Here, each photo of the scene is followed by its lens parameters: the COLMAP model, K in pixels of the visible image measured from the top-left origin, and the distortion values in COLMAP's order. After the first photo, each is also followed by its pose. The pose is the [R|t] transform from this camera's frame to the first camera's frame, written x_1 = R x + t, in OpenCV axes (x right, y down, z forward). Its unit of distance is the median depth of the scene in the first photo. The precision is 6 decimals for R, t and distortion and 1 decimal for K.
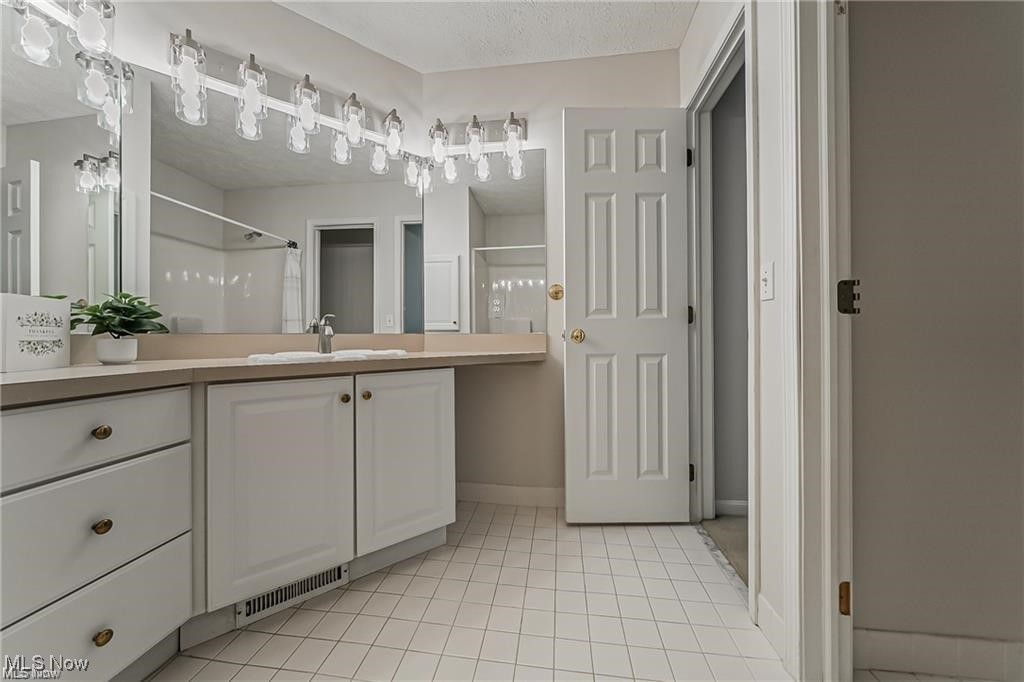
lens RADIAL K [[355.4, 0, 516.1], [0, 355.4, 343.6], [0, 0, 1]] dist [-0.002720, -0.000172]
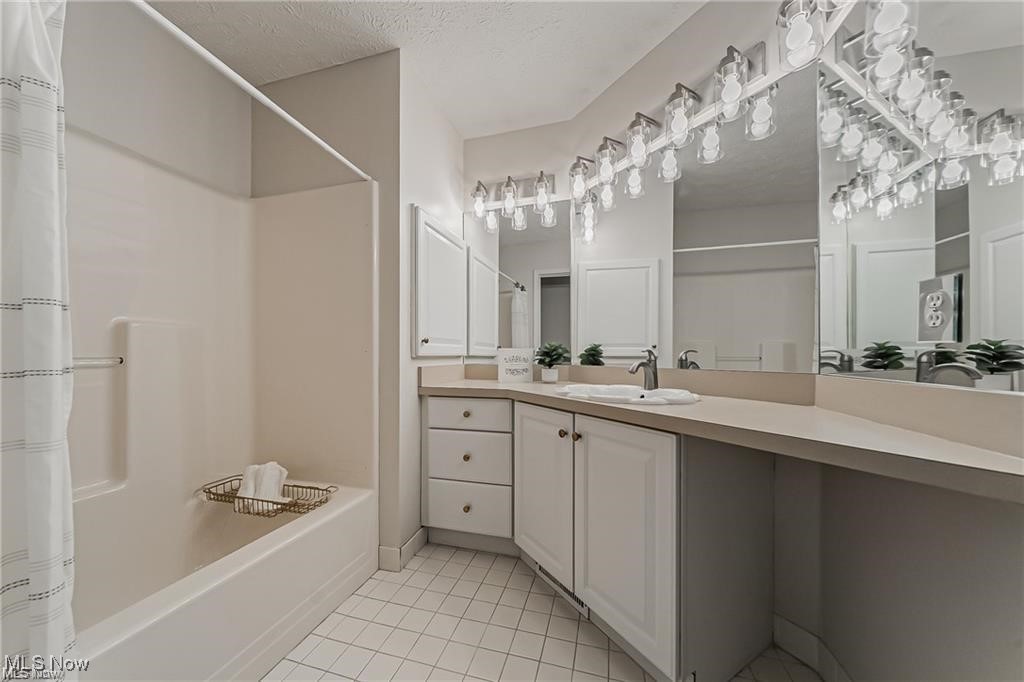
lens RADIAL K [[355.4, 0, 516.1], [0, 355.4, 343.6], [0, 0, 1]] dist [-0.002720, -0.000172]
pose [[-0.139951, -0.009102, -0.990117, 0.611956], [0.001105, 0.999956, -0.009349, -0.109503], [0.990158, -0.002403, -0.139935, 1.002975]]
